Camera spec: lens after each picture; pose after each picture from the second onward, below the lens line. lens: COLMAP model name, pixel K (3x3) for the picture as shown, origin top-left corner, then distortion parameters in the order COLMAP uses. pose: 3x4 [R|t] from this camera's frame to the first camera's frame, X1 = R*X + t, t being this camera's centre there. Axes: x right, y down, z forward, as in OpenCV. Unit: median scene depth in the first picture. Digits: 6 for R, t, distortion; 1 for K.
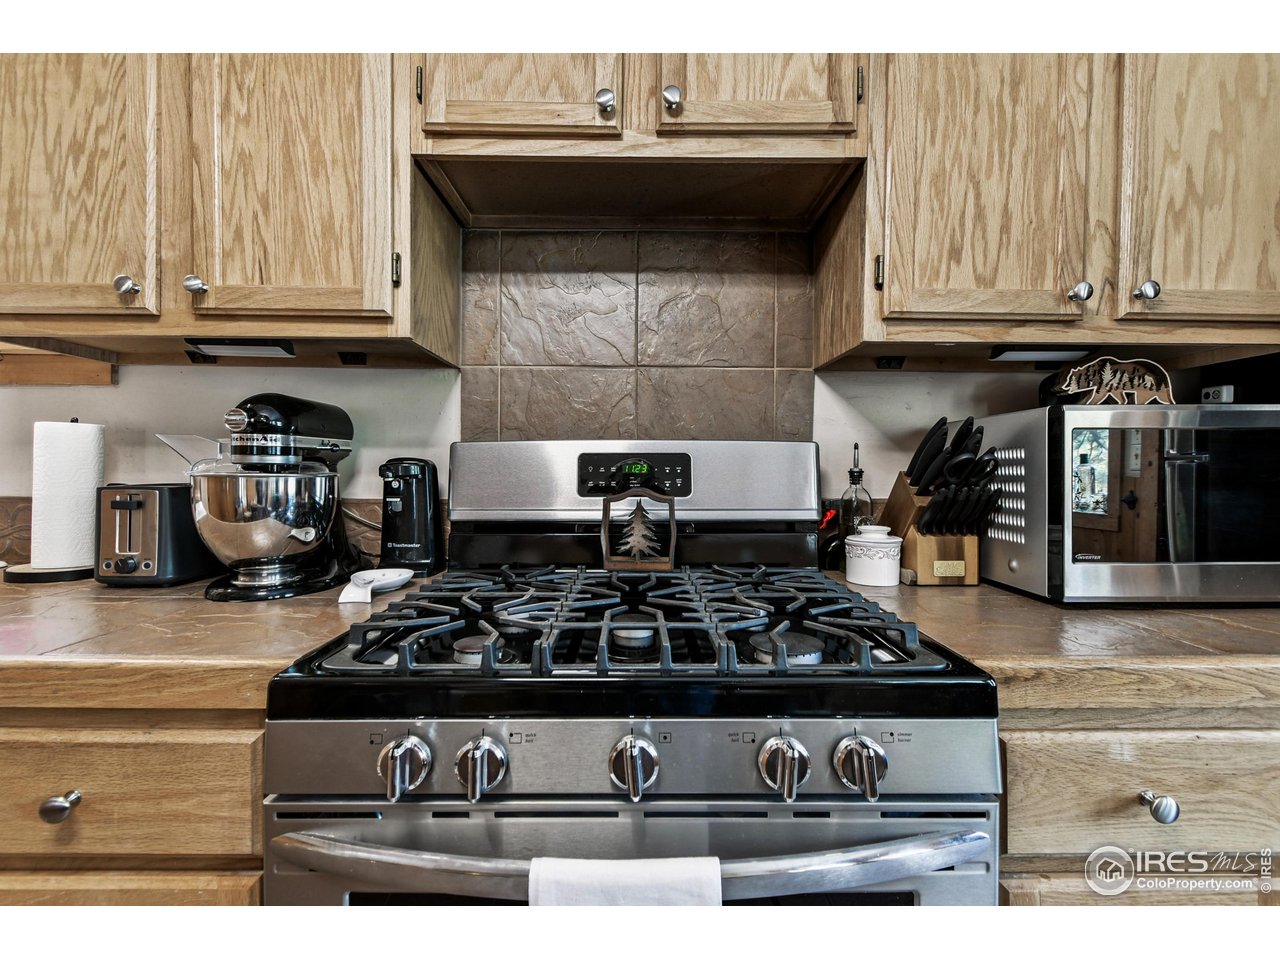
lens RADIAL K [[565.1, 0, 635.3], [0, 565.1, 489.3], [0, 0, 1]] dist [-0.000501, -0.000206]
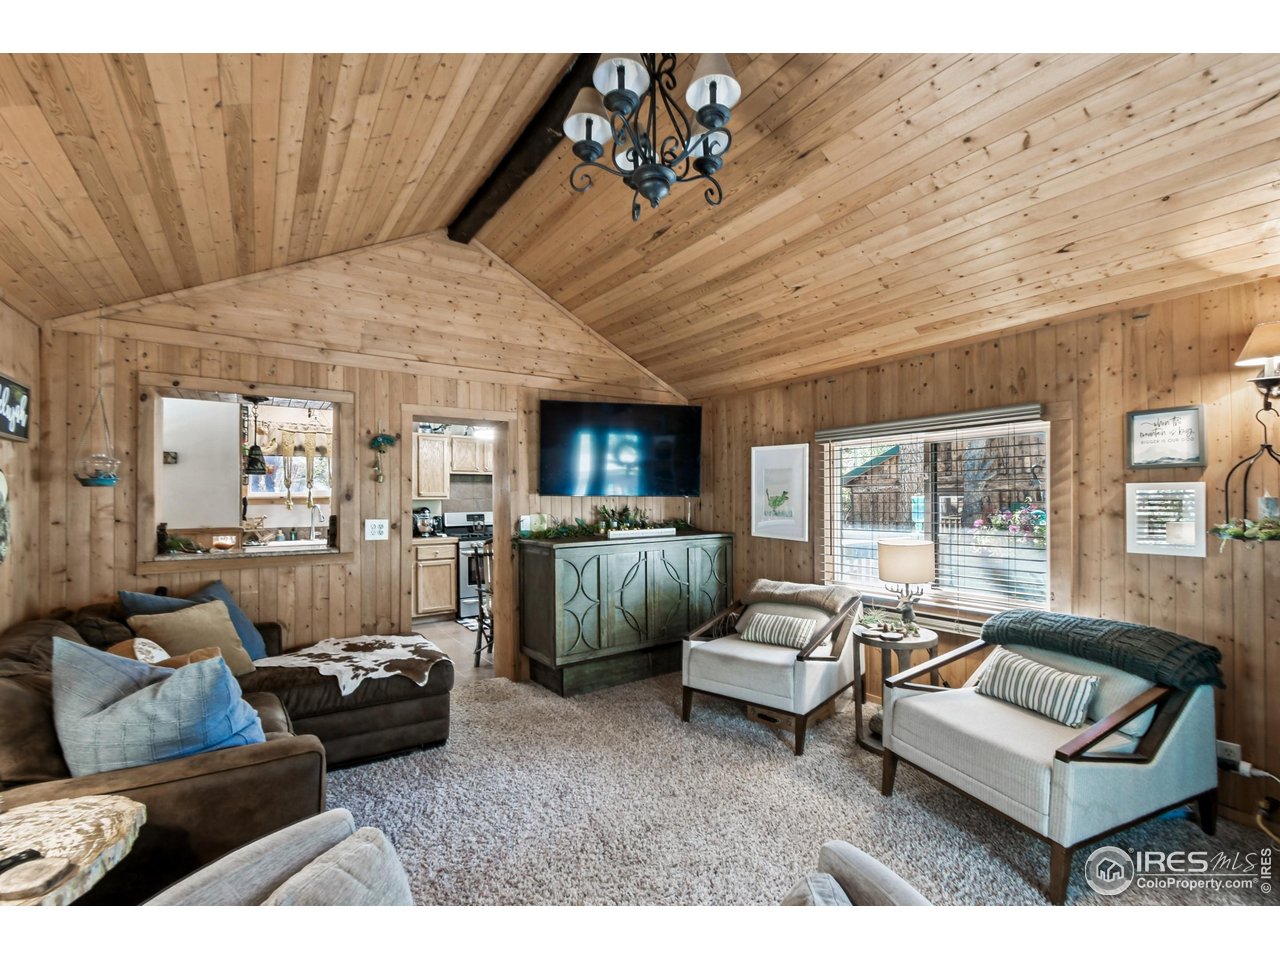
lens RADIAL K [[565.1, 0, 635.3], [0, 565.1, 489.3], [0, 0, 1]] dist [-0.000501, -0.000206]
pose [[0.829288, -0.002693, 0.558815, -2.169512], [0.022171, 0.999360, -0.028086, -0.133267], [-0.558382, 0.035681, 0.828816, -5.500761]]
